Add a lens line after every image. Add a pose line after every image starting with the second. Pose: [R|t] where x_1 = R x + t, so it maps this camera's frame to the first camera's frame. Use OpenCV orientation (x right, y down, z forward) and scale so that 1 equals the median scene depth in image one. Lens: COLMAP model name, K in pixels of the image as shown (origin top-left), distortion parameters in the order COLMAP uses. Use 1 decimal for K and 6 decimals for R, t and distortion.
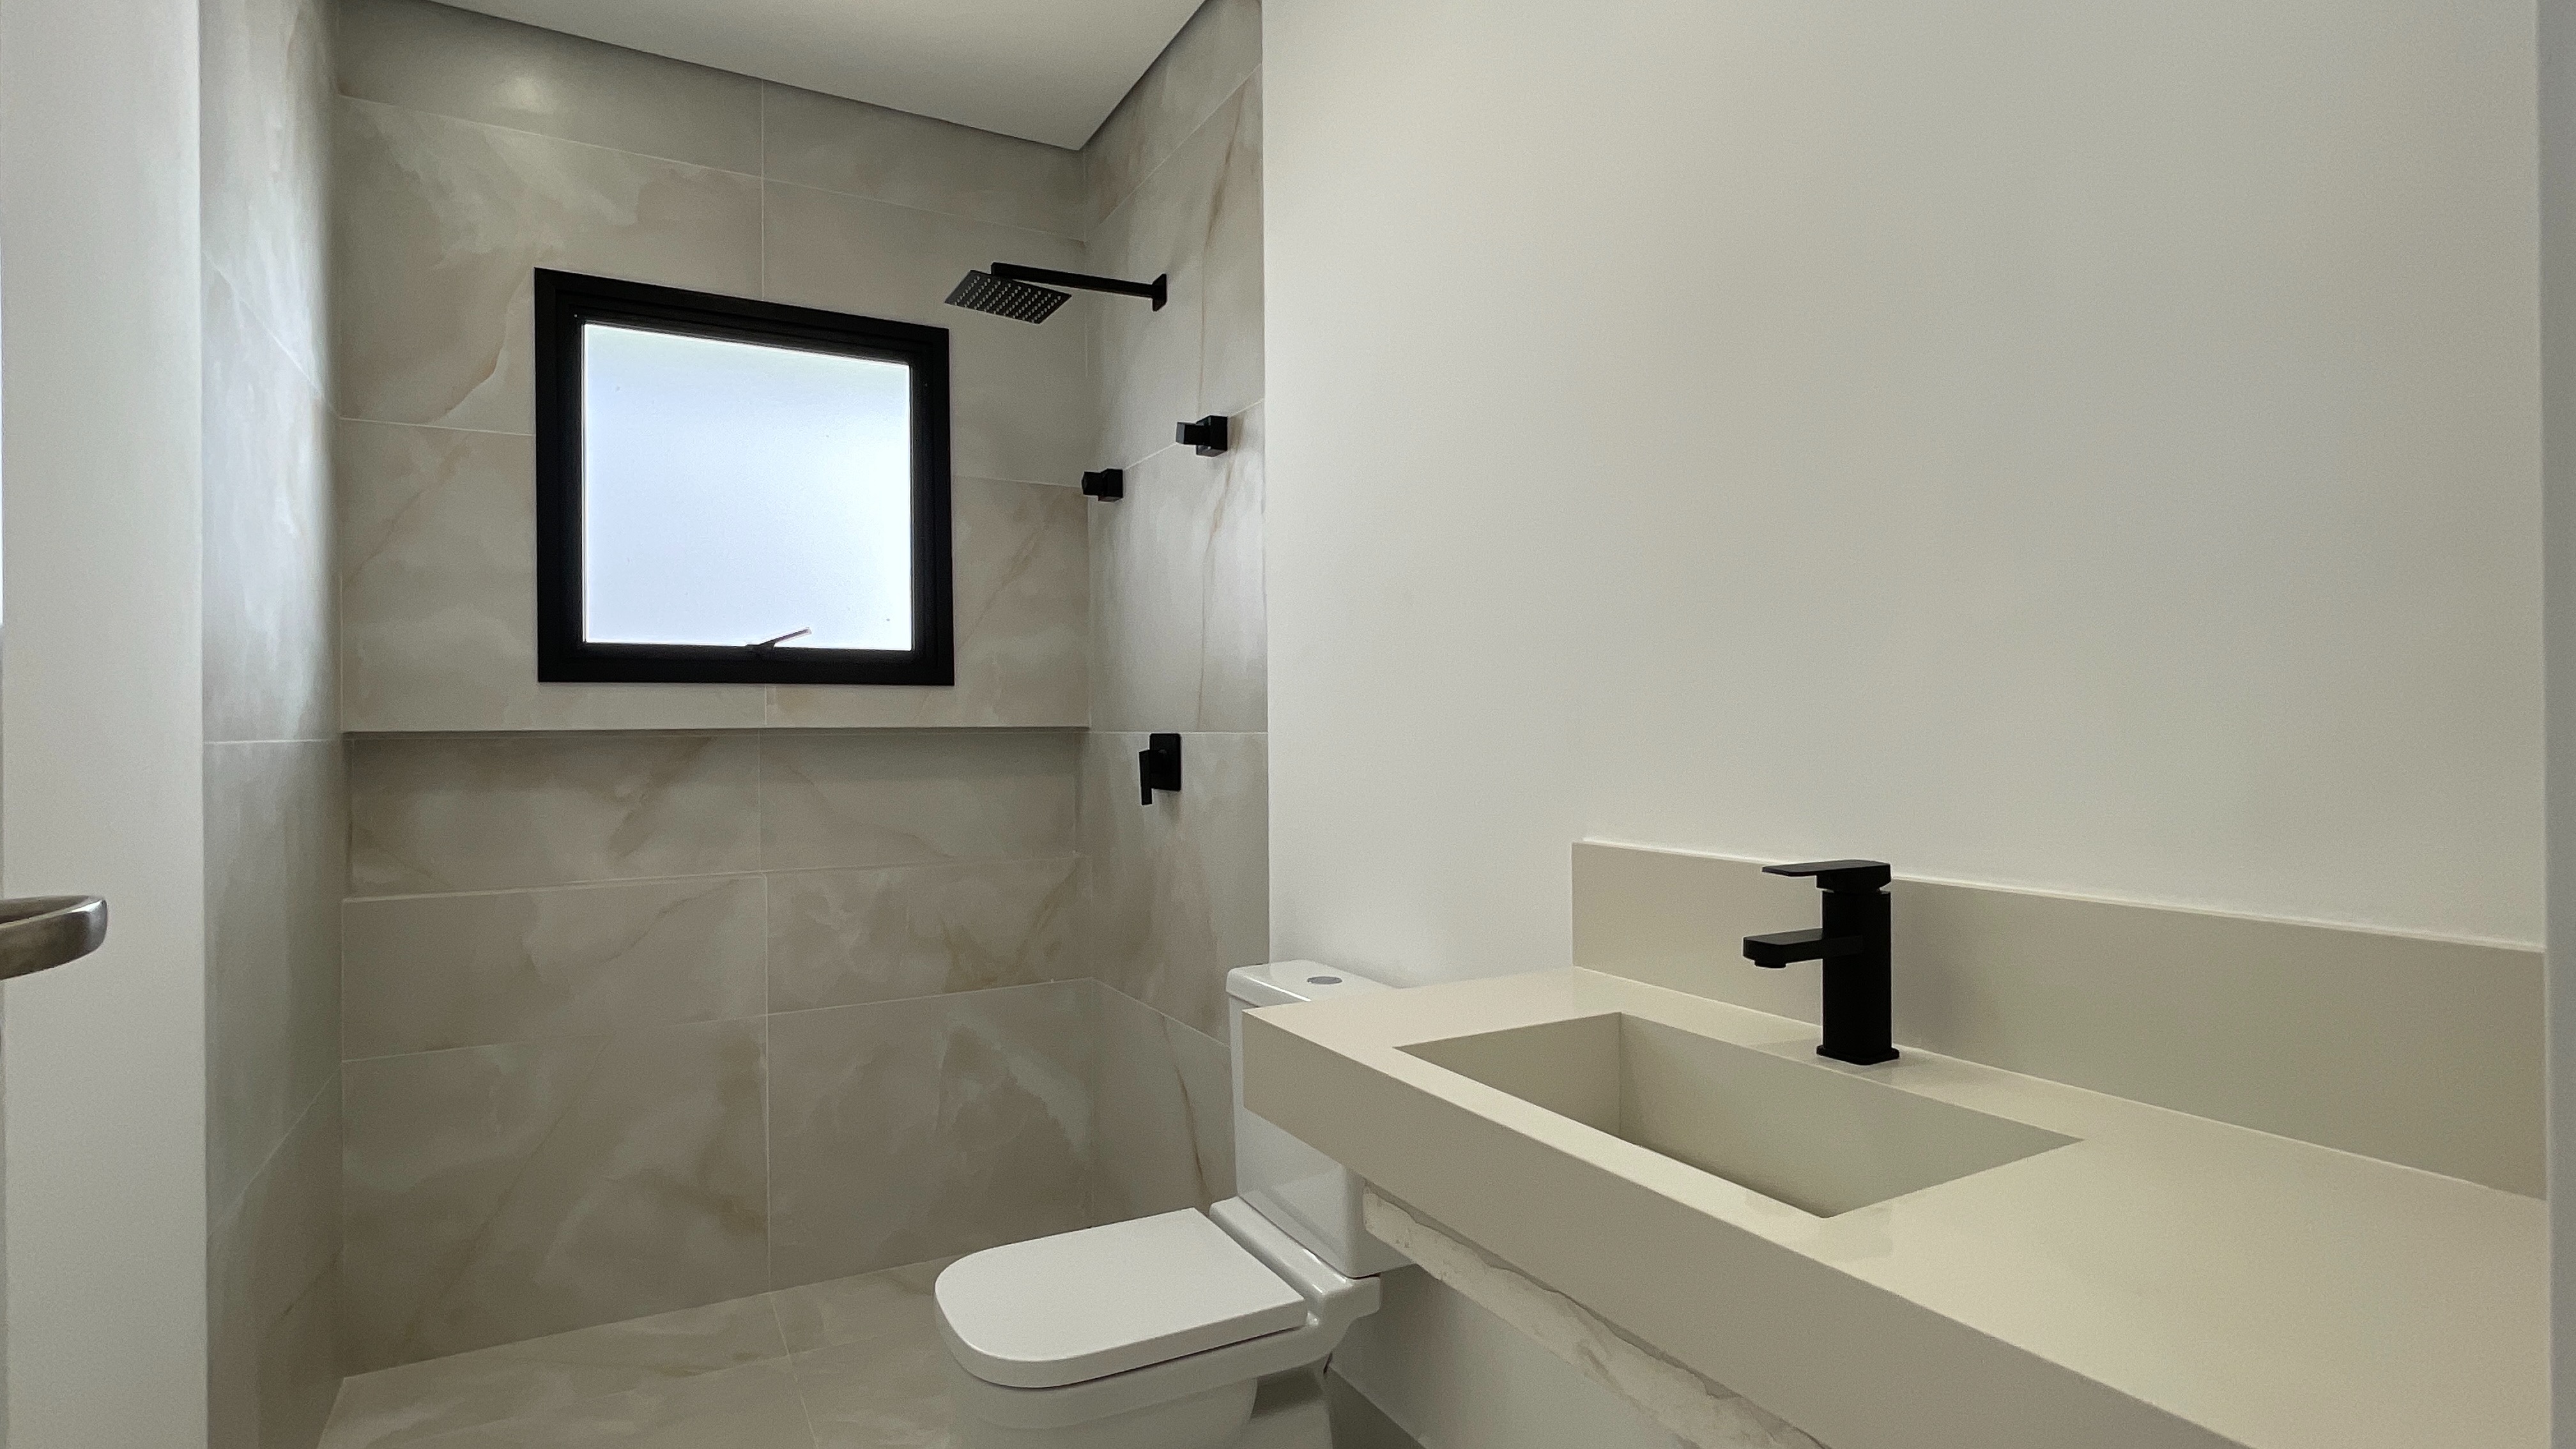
lens RADIAL K [[1217.9, 0, 1267.9], [0, 1217.9, 730.9], [0, 0, 1]] dist [-0.005600, -0.000825]
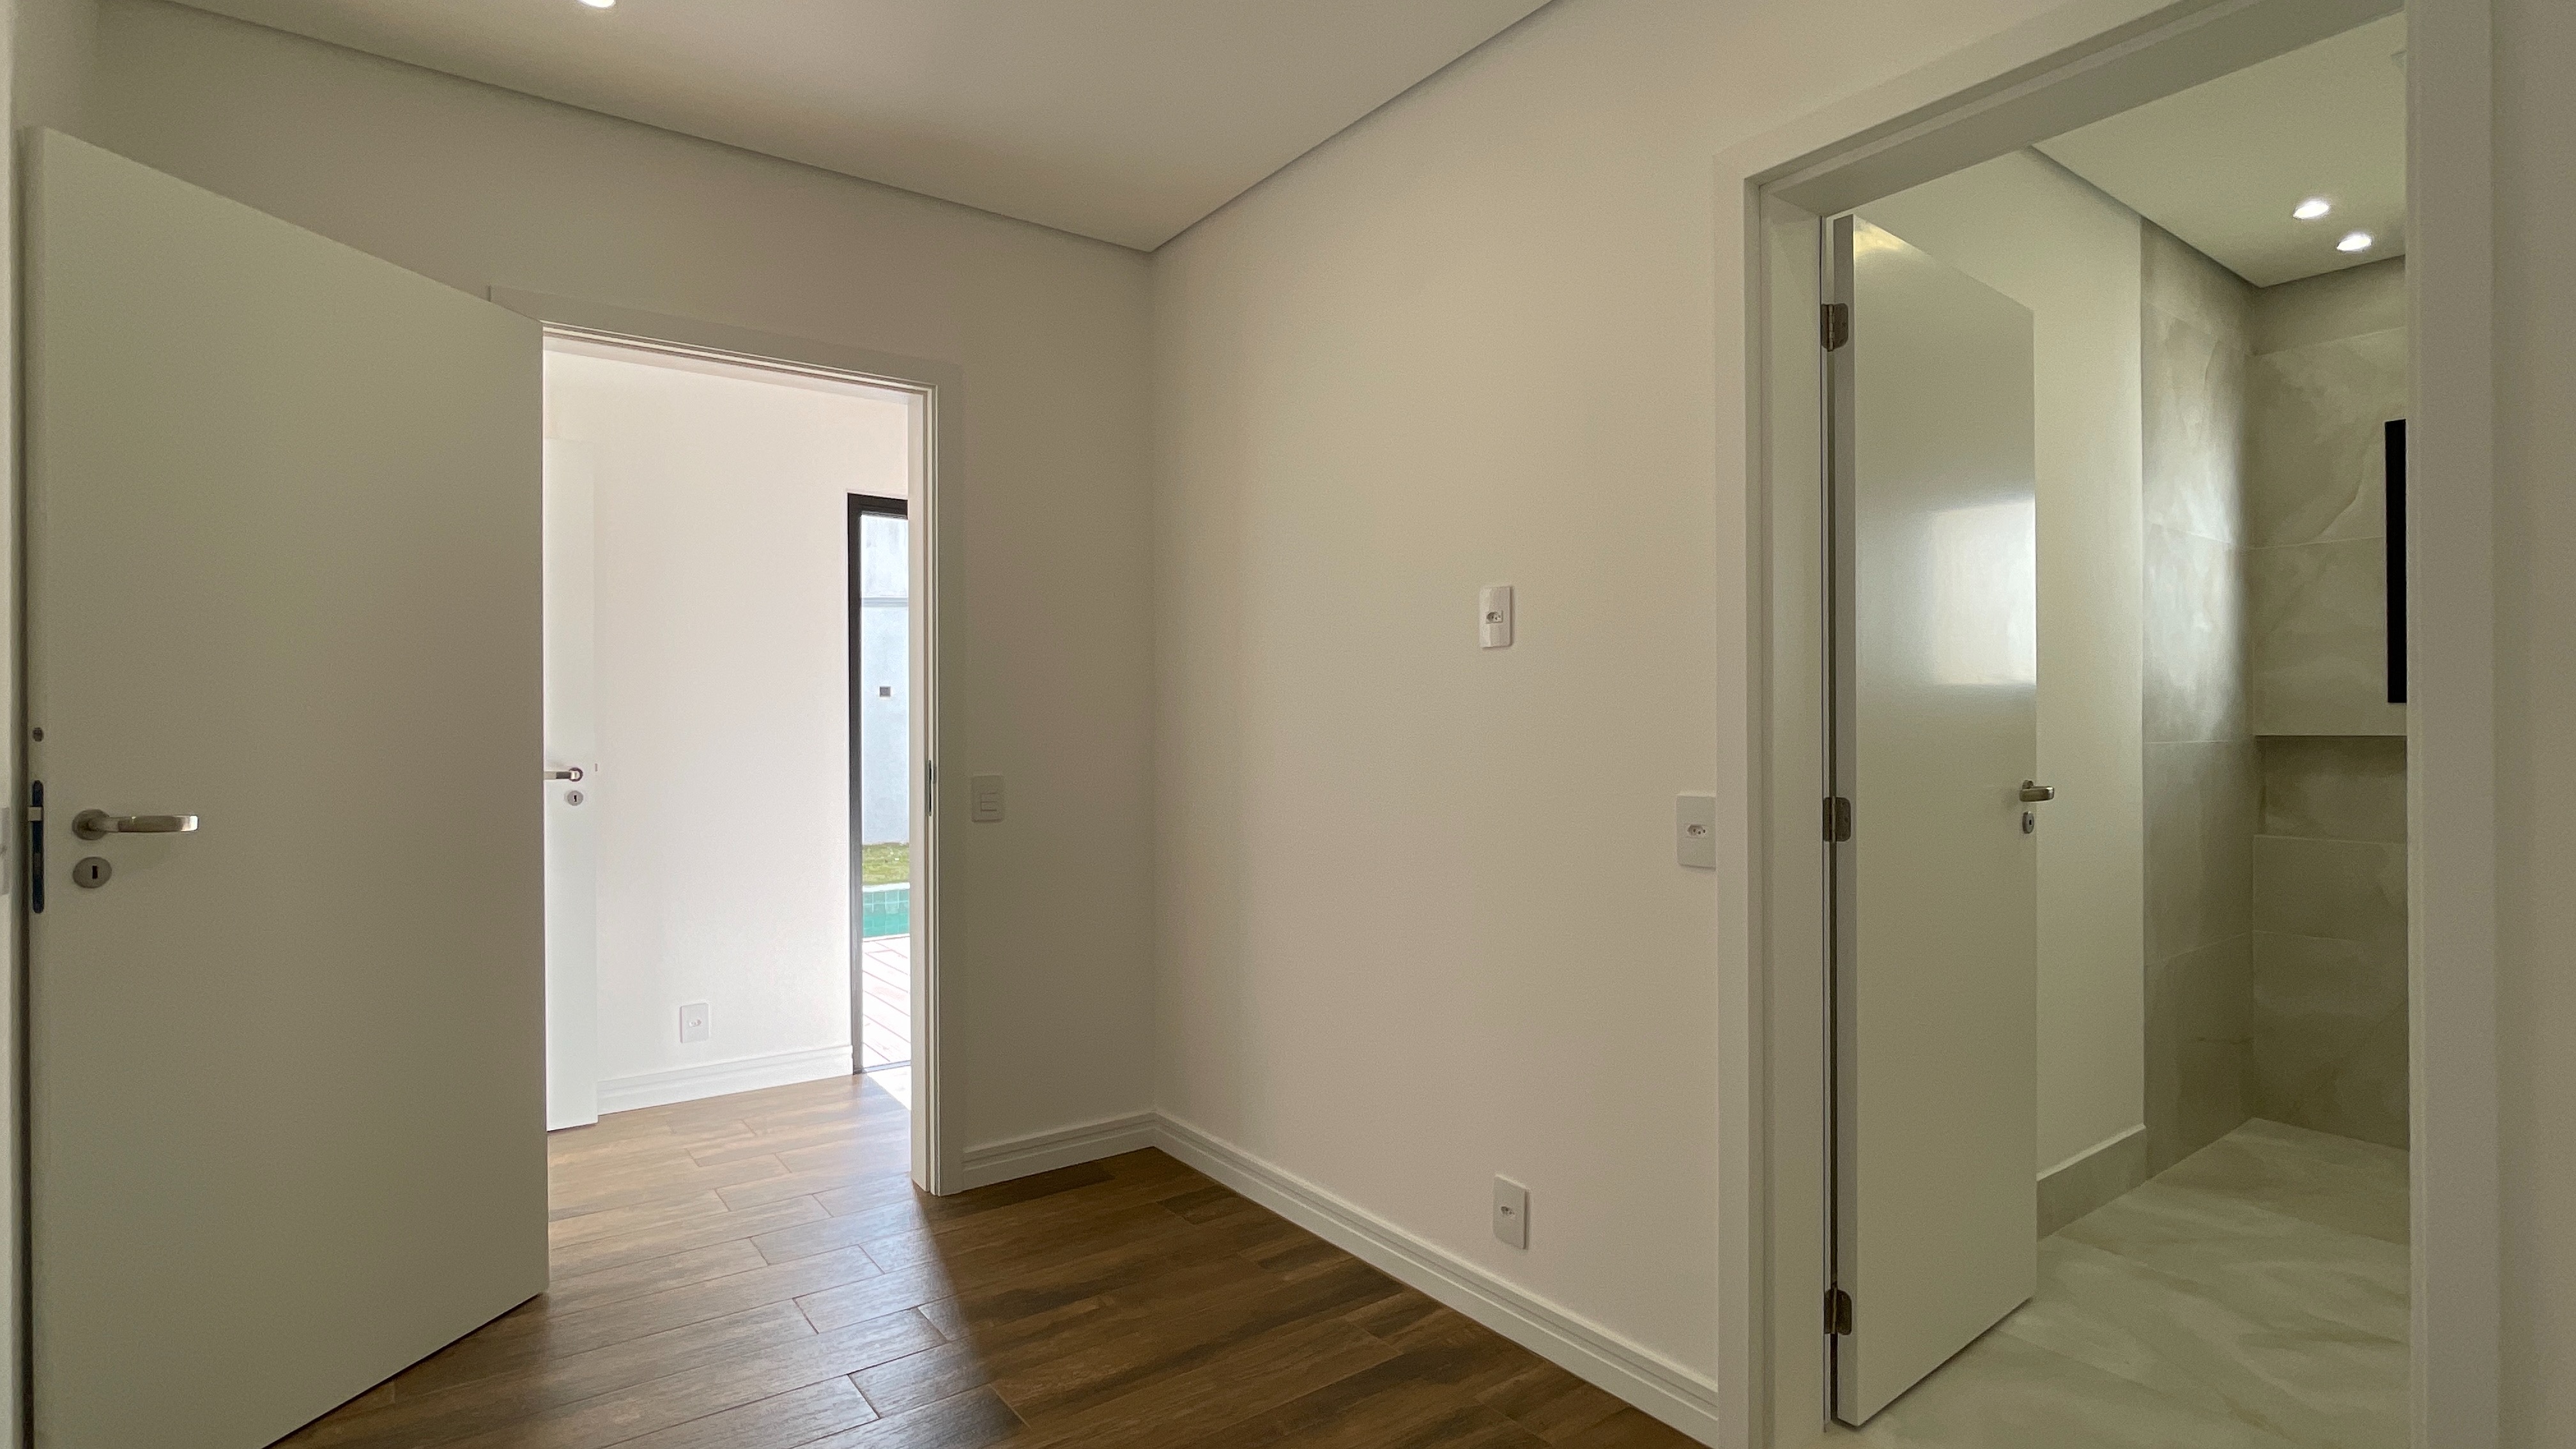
lens RADIAL K [[1217.9, 0, 1264.9], [0, 1217.9, 717.6], [0, 0, 1]] dist [-0.005600, -0.000825]
pose [[0.117173, 0.001172, -0.993111, 0.703957], [-0.001439, 0.999998, 0.001010, -0.022249], [0.993110, 0.001311, 0.117175, -0.528346]]
